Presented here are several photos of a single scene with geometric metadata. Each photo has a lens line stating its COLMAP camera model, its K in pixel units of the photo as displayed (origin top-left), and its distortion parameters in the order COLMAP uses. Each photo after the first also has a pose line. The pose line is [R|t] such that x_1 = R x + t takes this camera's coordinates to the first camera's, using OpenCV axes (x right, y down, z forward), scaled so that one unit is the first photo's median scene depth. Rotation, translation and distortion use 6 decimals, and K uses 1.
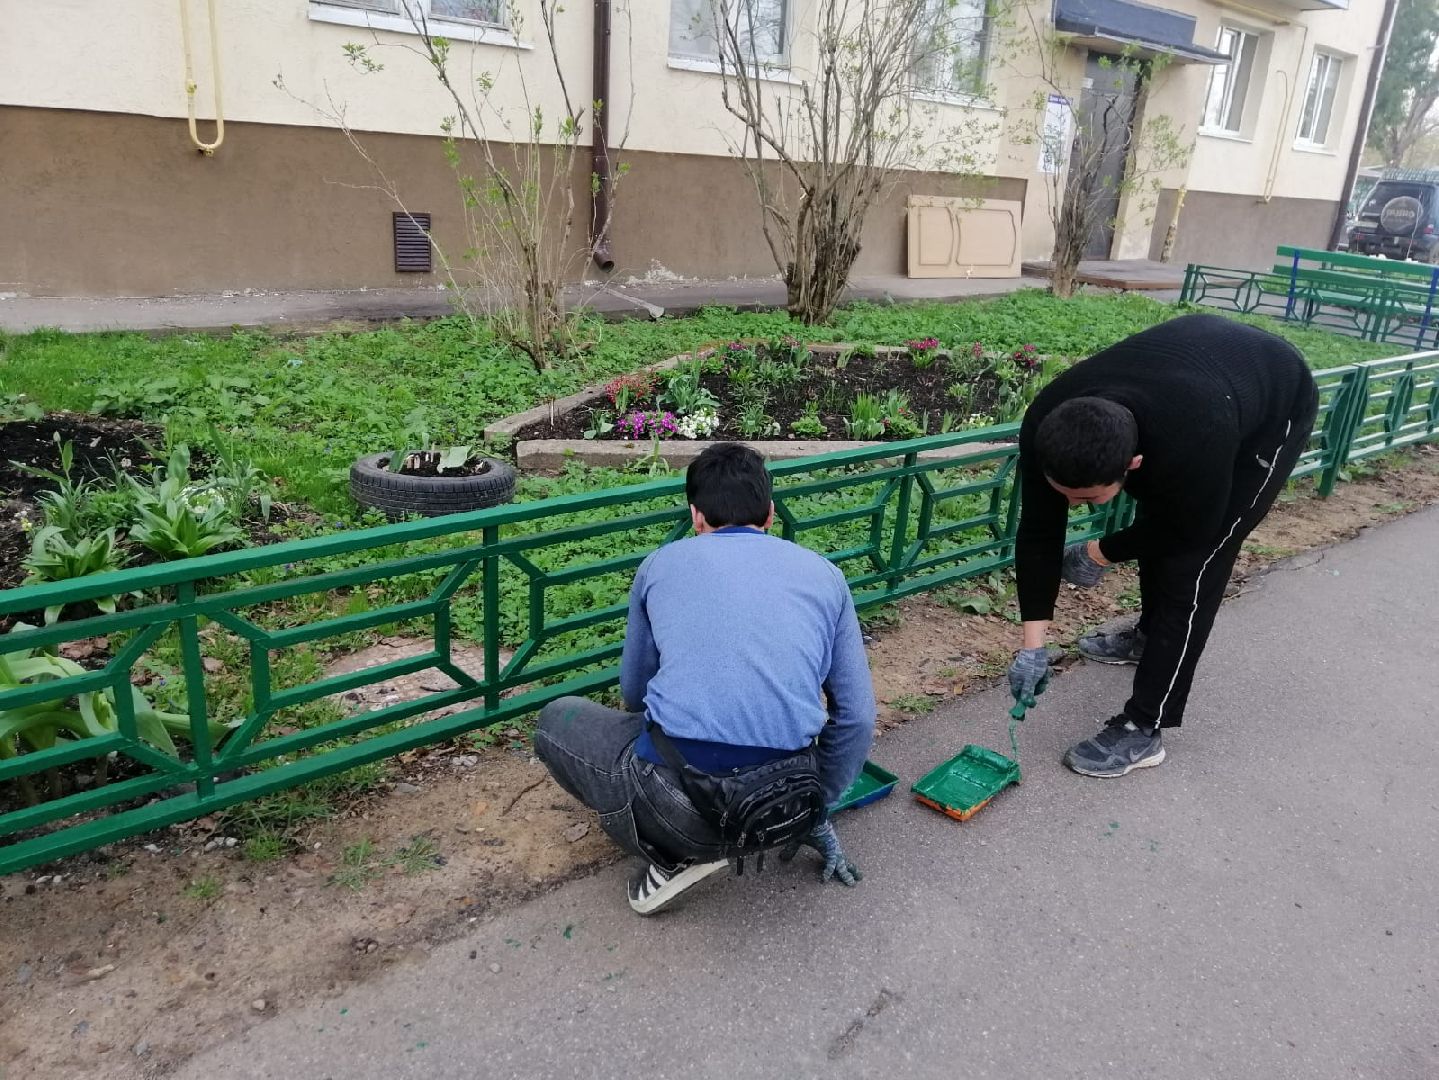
lens RADIAL K [[1107.7, 0, 716.6], [0, 1107.7, 537.4], [0, 0, 1]] dist [0.073278, -0.107484]
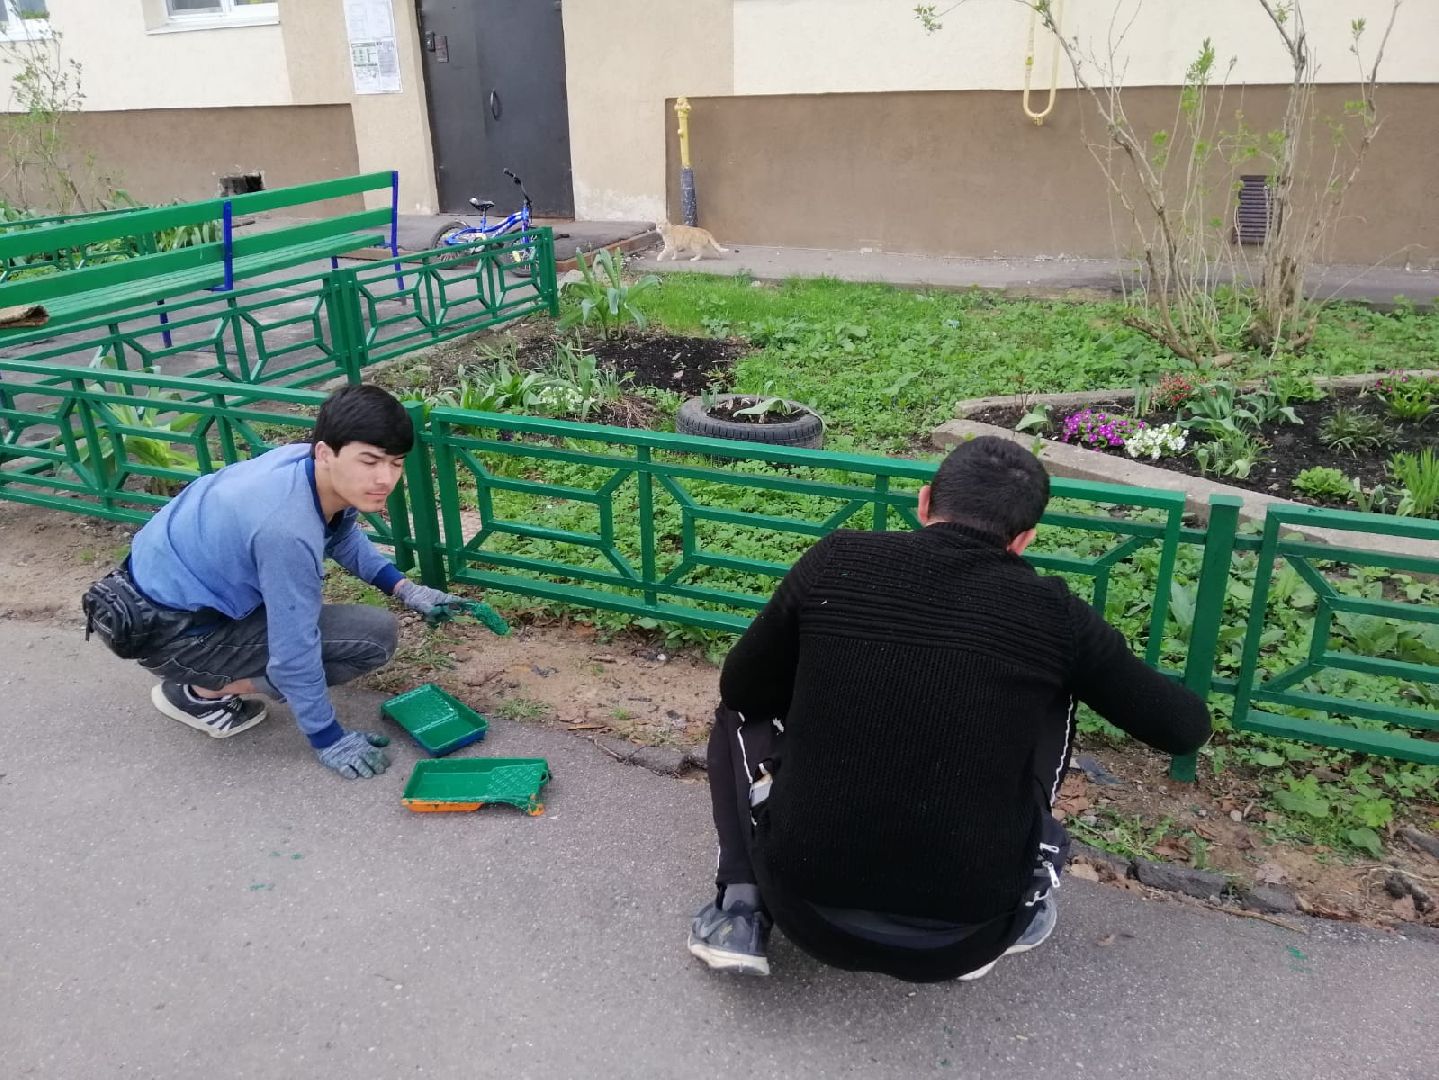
lens RADIAL K [[1102.8, 0, 719.5], [0, 1102.8, 540.0], [0, 0, 1]] dist [0.059760, -0.077872]
pose [[0.428816, 0.263452, -0.864124, 0.449830], [-0.243169, 0.954890, 0.170453, -0.079023], [0.870049, 0.137035, 0.473535, 0.320261]]
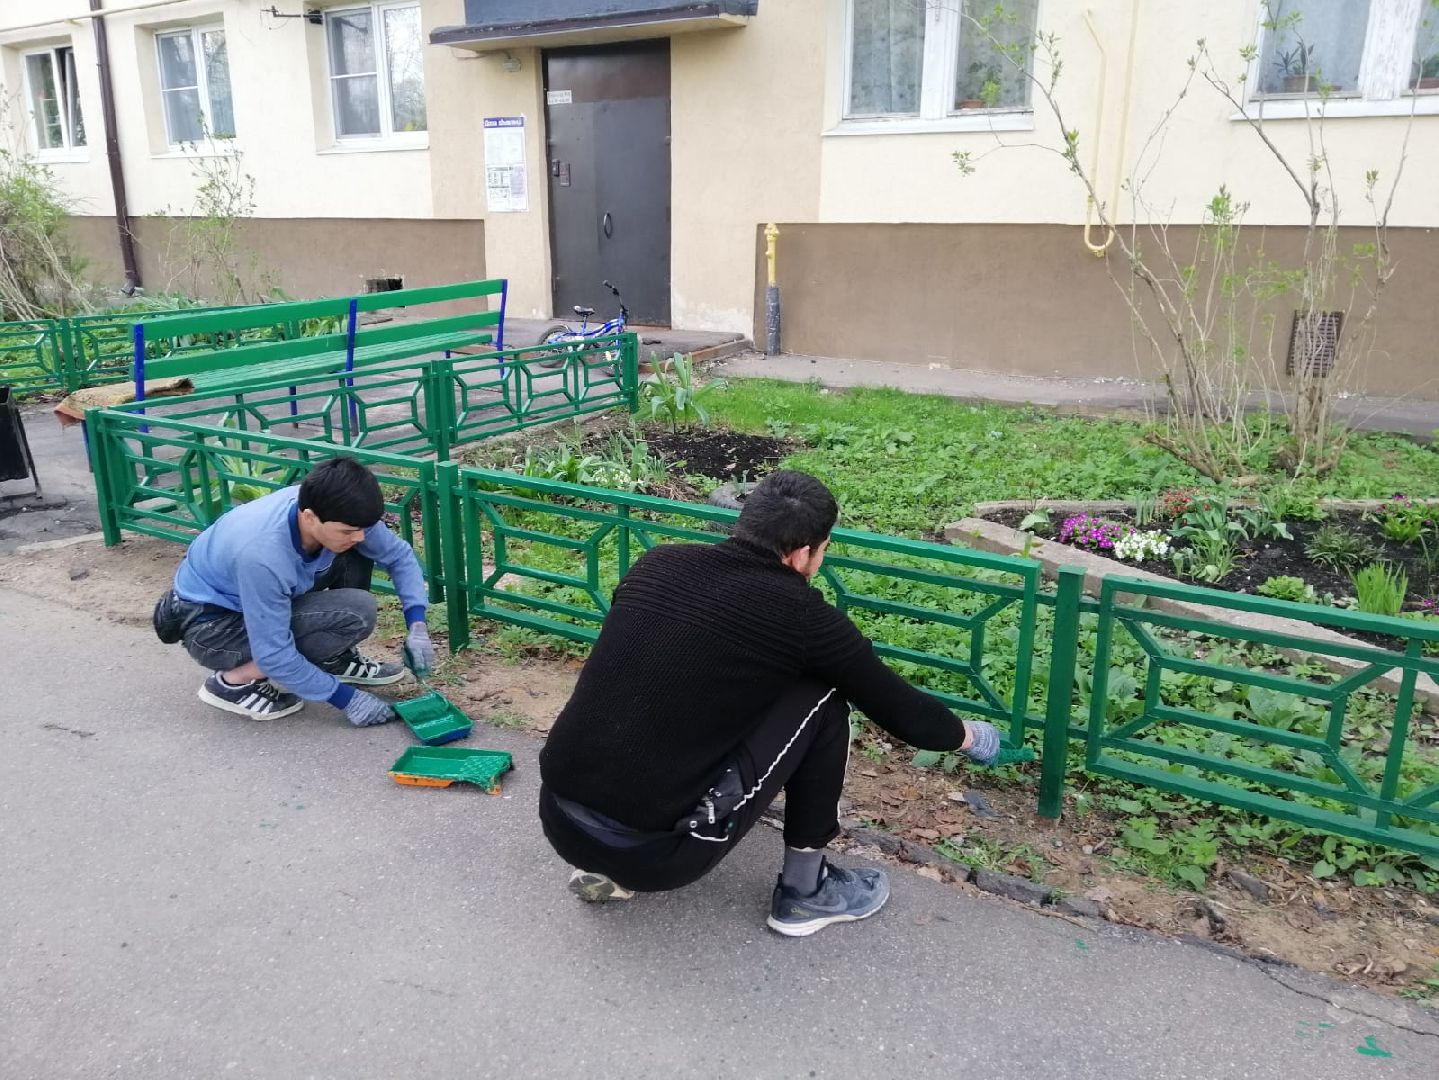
lens RADIAL K [[1107.7, 0, 716.6], [0, 1107.7, 537.4], [0, 0, 1]] dist [0.073278, -0.107484]
pose [[0.314121, 0.198144, -0.928476, 0.549517], [-0.290881, 0.951030, 0.104547, -0.085862], [0.903724, 0.237236, 0.356375, 0.348591]]
